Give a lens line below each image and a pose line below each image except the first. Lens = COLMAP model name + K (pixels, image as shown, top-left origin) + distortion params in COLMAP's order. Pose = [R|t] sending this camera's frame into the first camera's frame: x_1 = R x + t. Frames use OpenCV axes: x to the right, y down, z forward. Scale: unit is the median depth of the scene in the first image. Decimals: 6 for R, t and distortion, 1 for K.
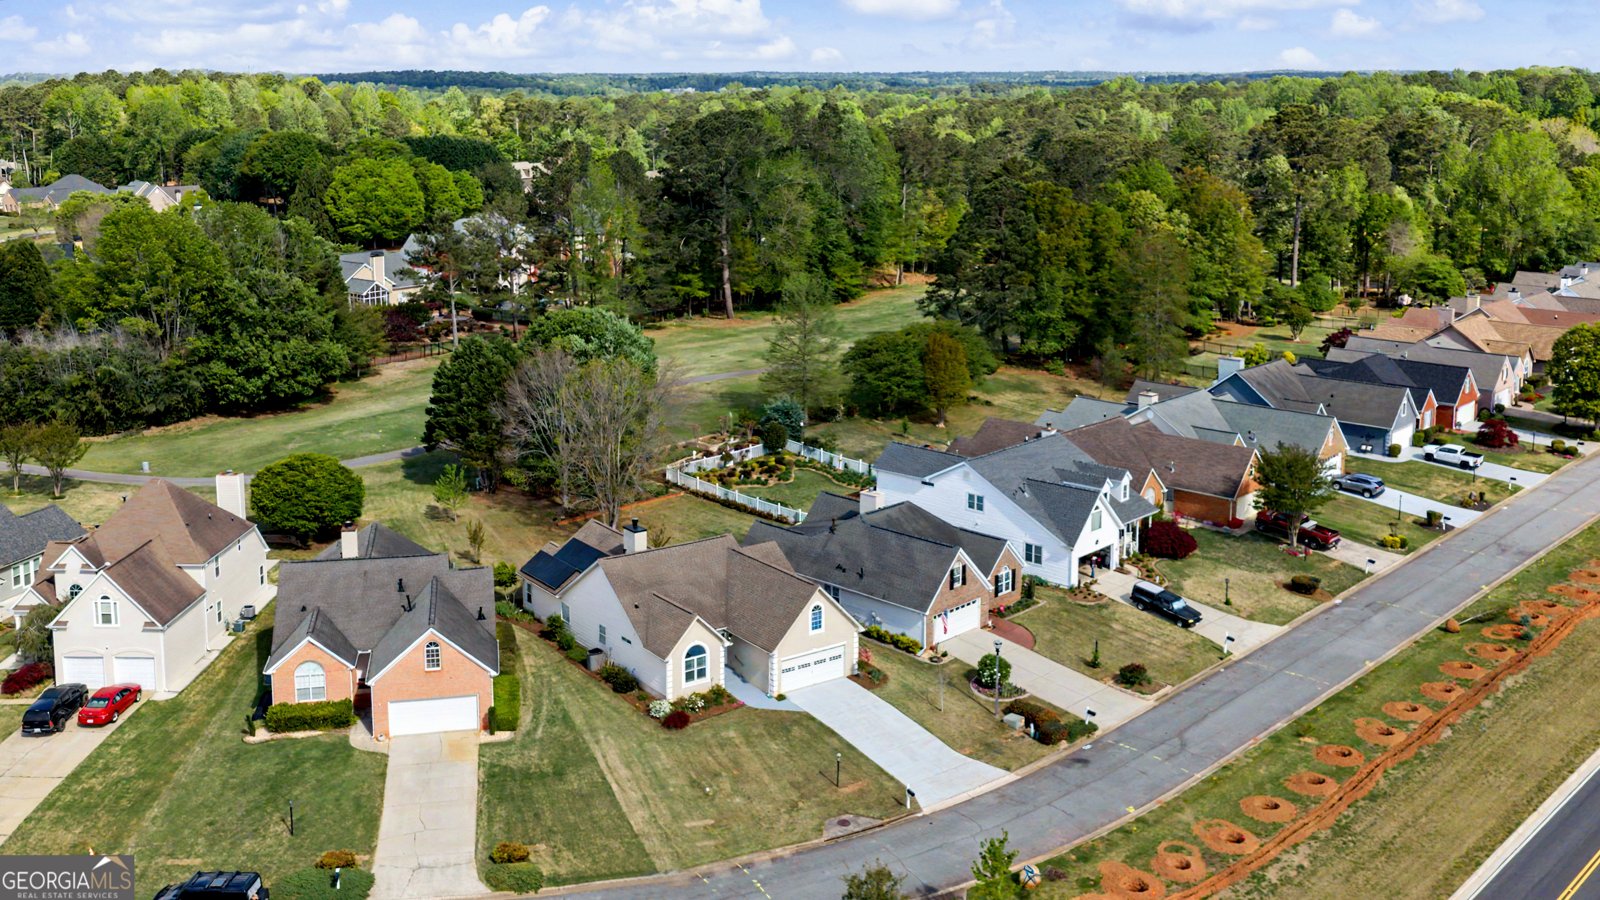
lens RADIAL K [[1515.8, 0, 800.0], [0, 1515.8, 450.0], [0, 0, 1]] dist [0.050653, -0.126109]
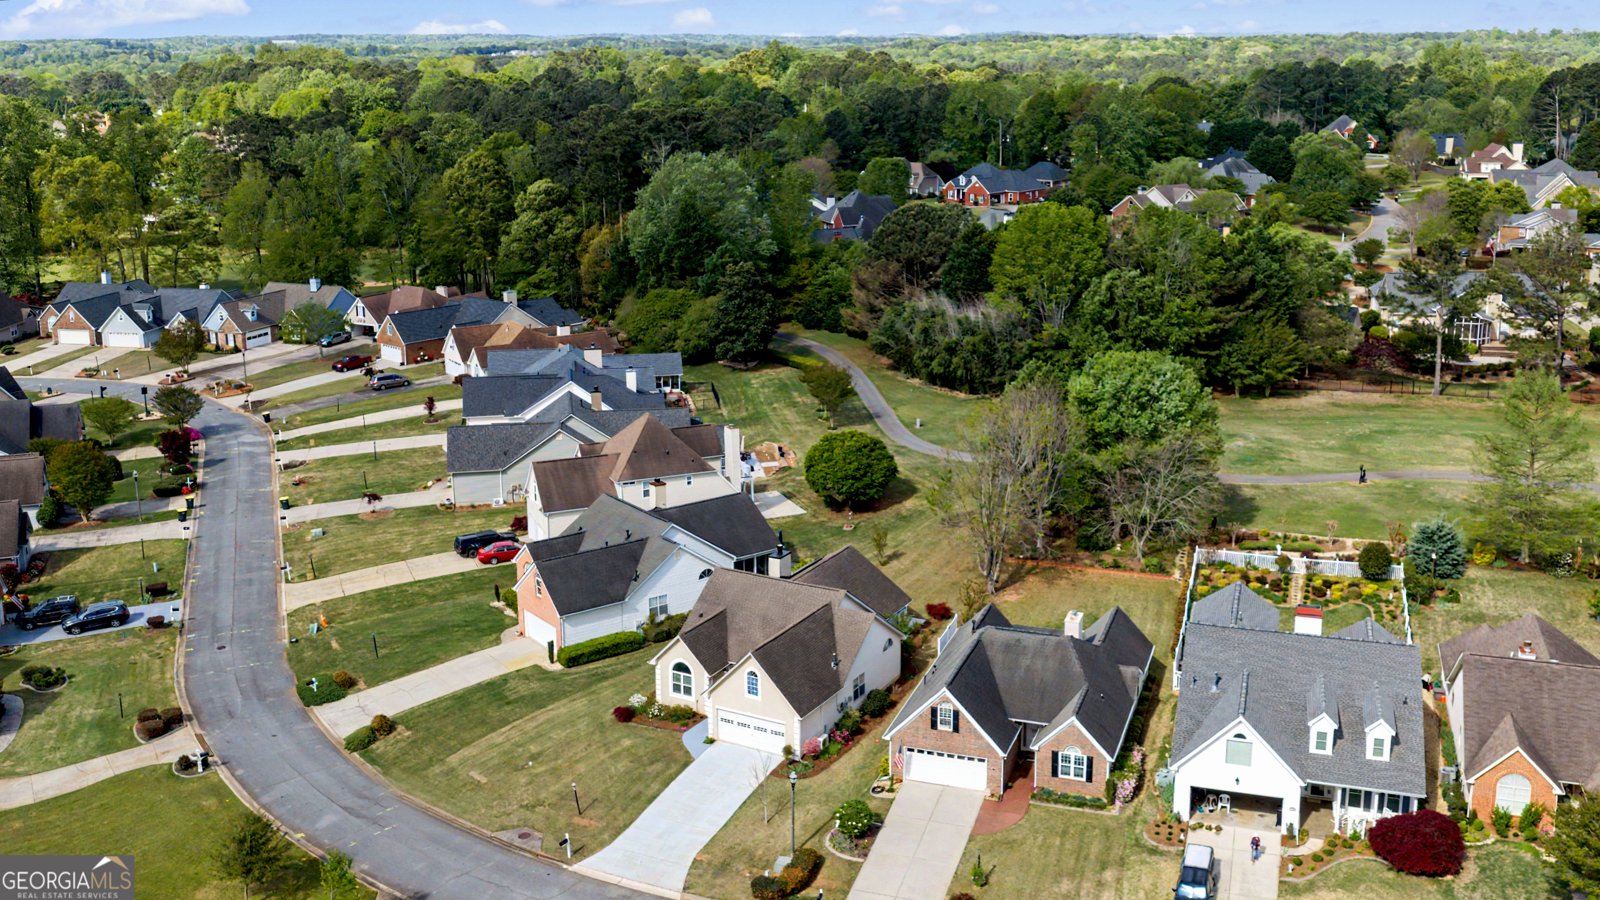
lens RADIAL K [[1515.0, 0, 800.5], [0, 1515.0, 537.6], [0, 0, 1]] dist [0.060880, -0.159764]
pose [[0.426257, 0.279788, -0.860246, 0.728683], [-0.210280, 0.955563, 0.206594, -0.163671], [0.879822, 0.092830, 0.466150, 0.483024]]
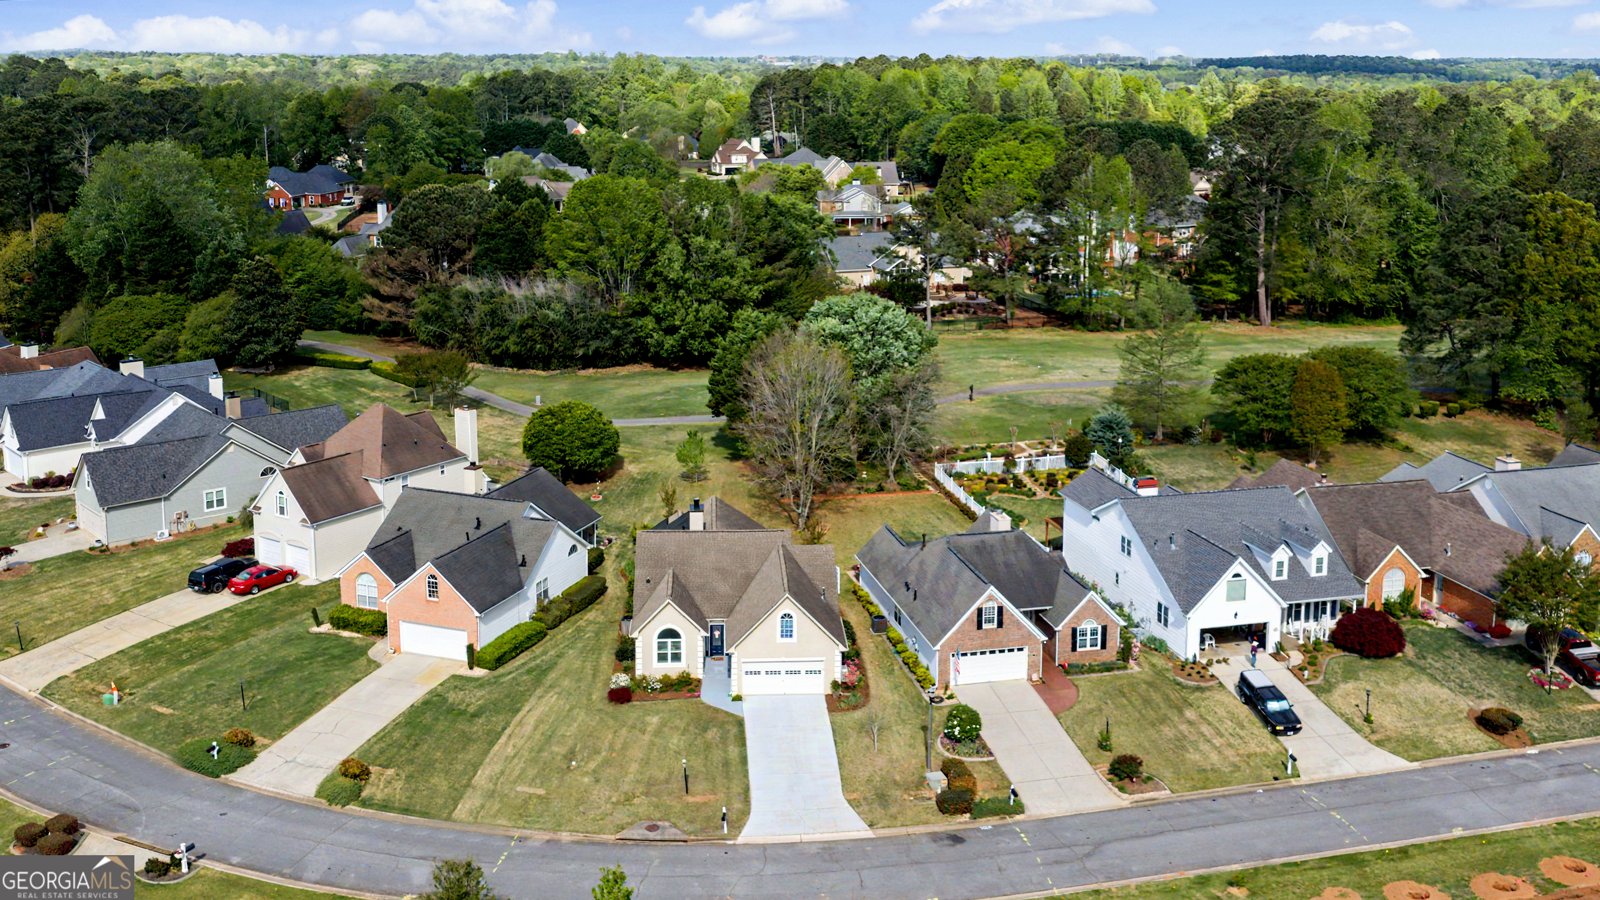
lens RADIAL K [[1515.8, 0, 800.0], [0, 1515.8, 450.0], [0, 0, 1]] dist [0.050653, -0.126109]
pose [[0.845613, 0.136342, -0.516090, 0.431394], [-0.131418, 0.990246, 0.046276, -0.039402], [0.517366, 0.028692, 0.855283, 0.153039]]
